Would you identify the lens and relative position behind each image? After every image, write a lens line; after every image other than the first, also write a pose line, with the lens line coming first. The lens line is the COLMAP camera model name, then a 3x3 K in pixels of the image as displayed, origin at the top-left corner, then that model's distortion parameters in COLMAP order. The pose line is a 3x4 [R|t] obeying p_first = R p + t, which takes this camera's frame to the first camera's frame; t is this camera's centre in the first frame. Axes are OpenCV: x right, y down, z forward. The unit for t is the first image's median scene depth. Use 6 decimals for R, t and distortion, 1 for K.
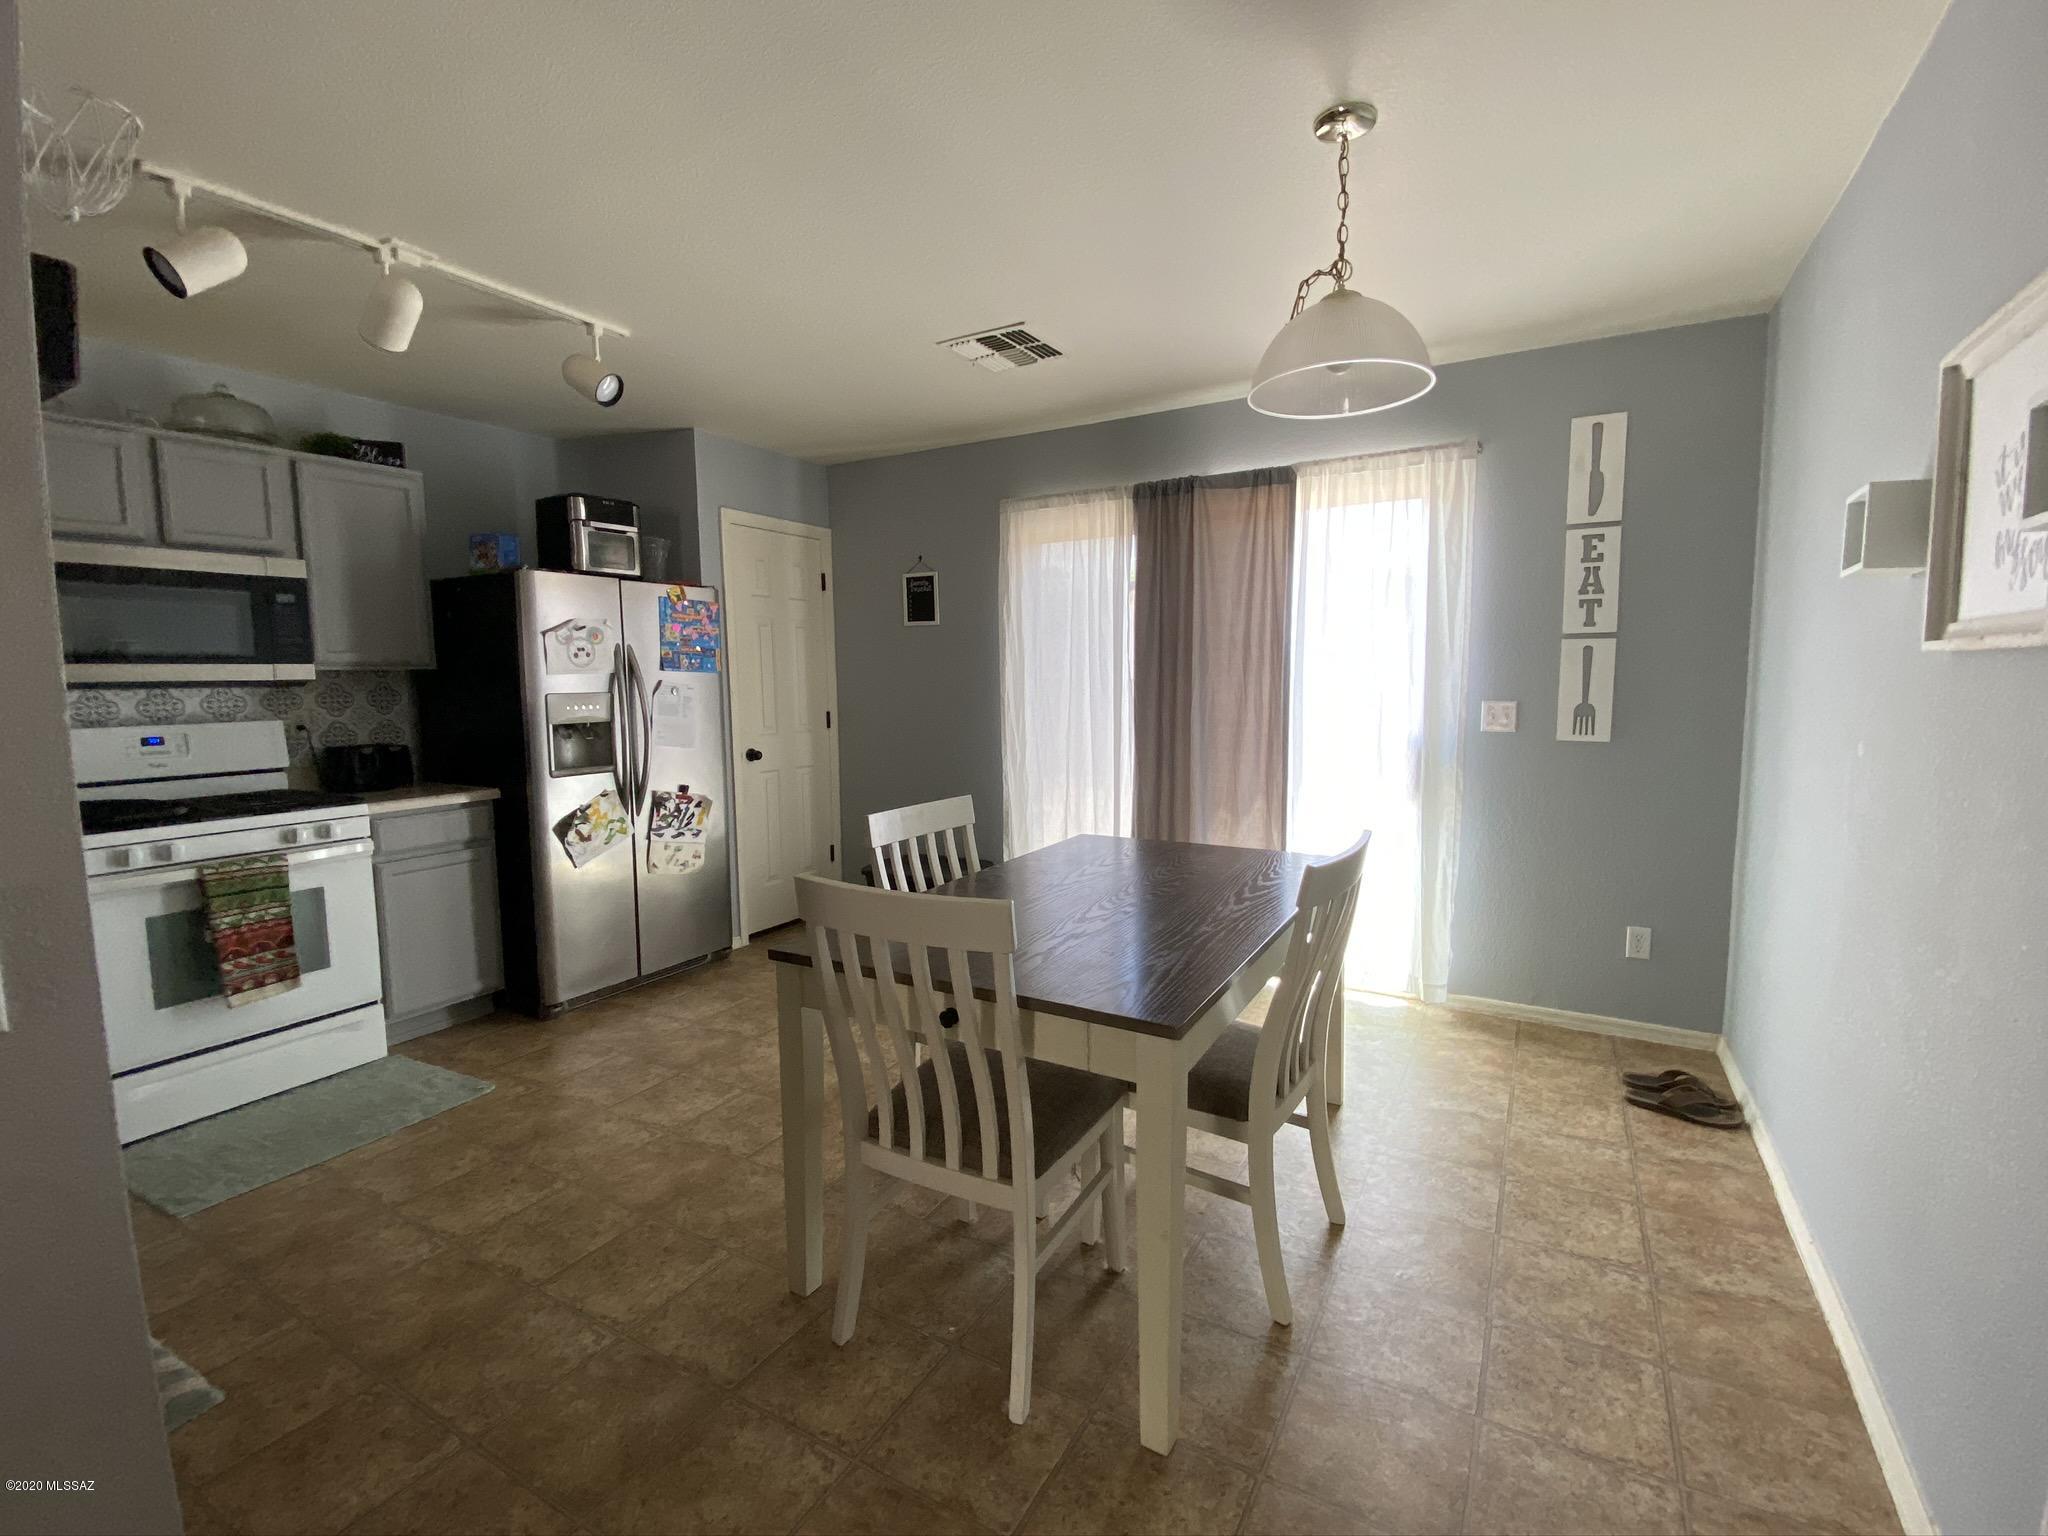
lens RADIAL K [[895.5, 0, 1012.7], [0, 895.5, 763.9], [0, 0, 1]] dist [0.002630, -0.000635]
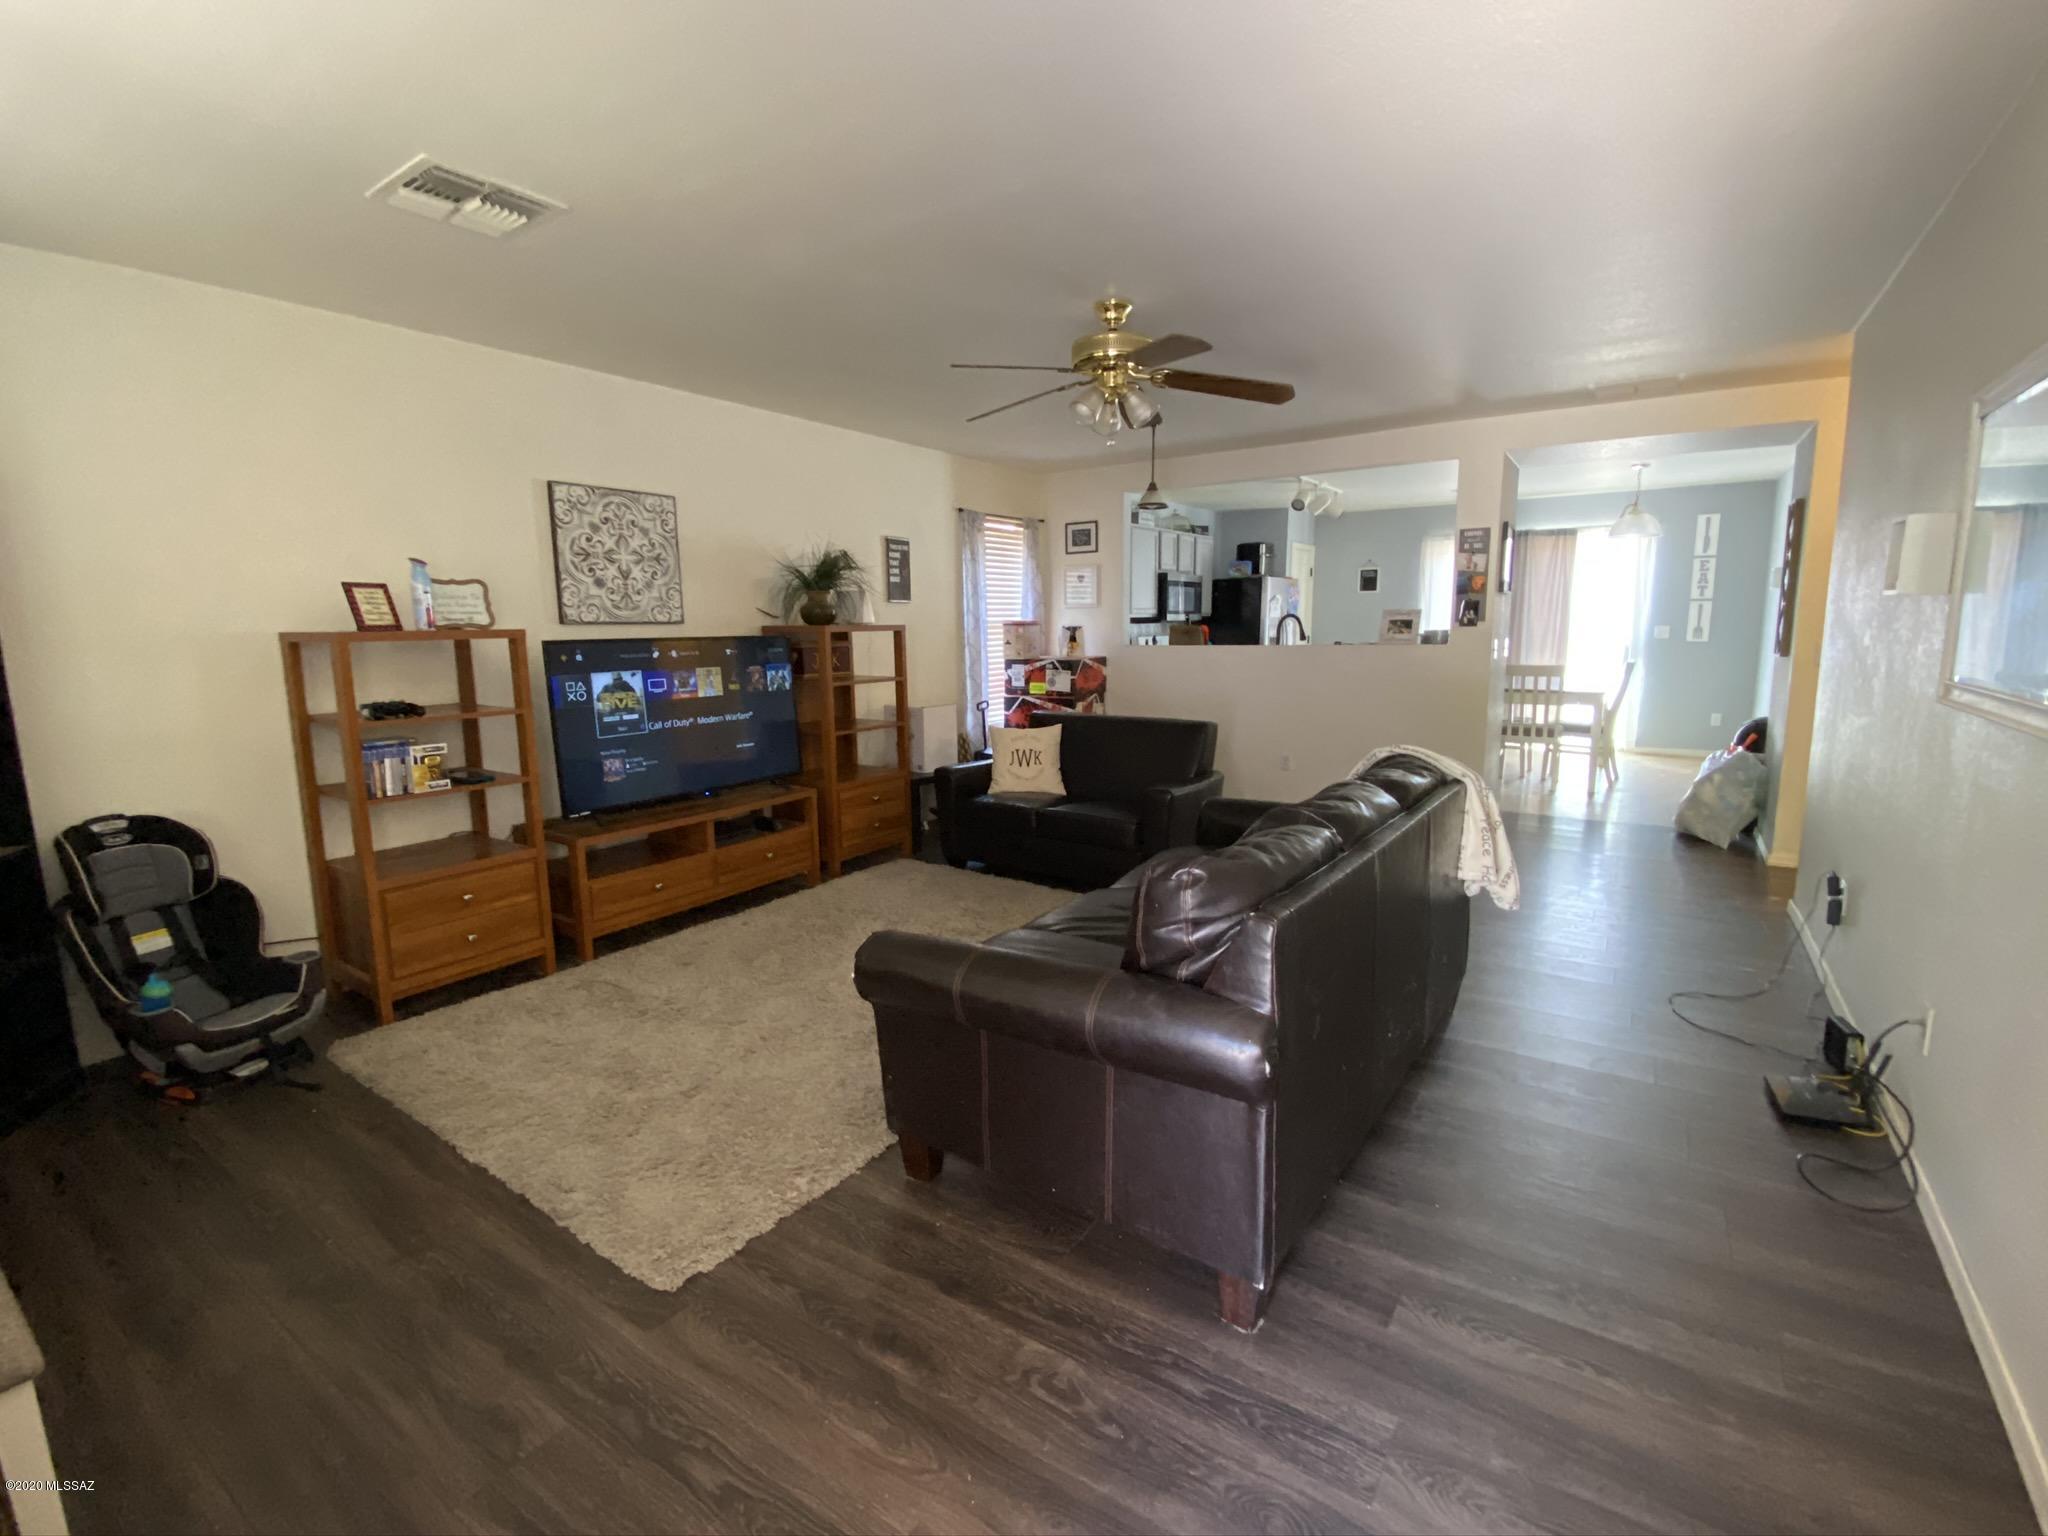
lens RADIAL K [[895.5, 0, 1027.4], [0, 895.5, 765.4], [0, 0, 1]] dist [0.002630, -0.000635]
pose [[0.997459, 0.005611, -0.071022, -1.111612], [-0.001559, 0.998374, 0.056985, 0.190220], [0.071226, -0.056729, 0.995846, -1.743252]]
